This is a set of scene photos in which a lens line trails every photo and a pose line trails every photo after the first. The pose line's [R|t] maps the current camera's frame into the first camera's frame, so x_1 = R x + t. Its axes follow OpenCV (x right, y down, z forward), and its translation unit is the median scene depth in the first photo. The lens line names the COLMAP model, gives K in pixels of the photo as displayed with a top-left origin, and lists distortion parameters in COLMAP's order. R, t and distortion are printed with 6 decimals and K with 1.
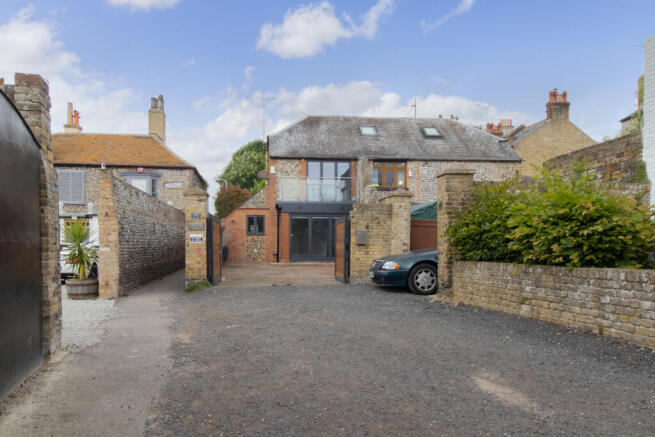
lens RADIAL K [[451.6, 0, 327.5], [0, 451.6, 218.5], [0, 0, 1]] dist [0.002553, 0.000461]
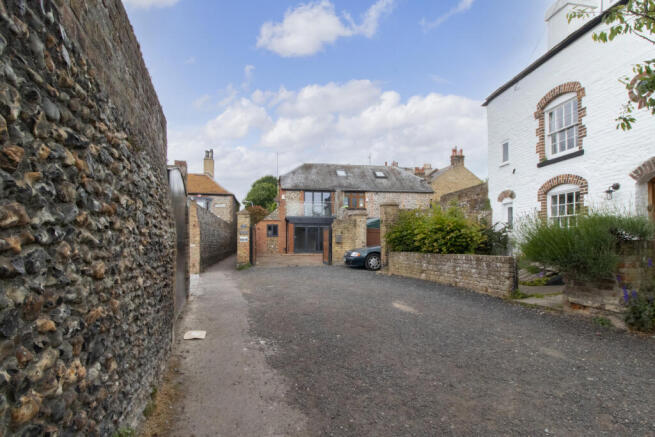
lens RADIAL K [[298.0, 0, 313.1], [0, 298.0, 218.3], [0, 0, 1]] dist [-0.000354, 0.000004]
pose [[0.999995, -0.000519, -0.002975, -0.014694], [0.000449, 0.999725, -0.023442, -0.007137], [0.002986, 0.023440, 0.999721, -0.114271]]
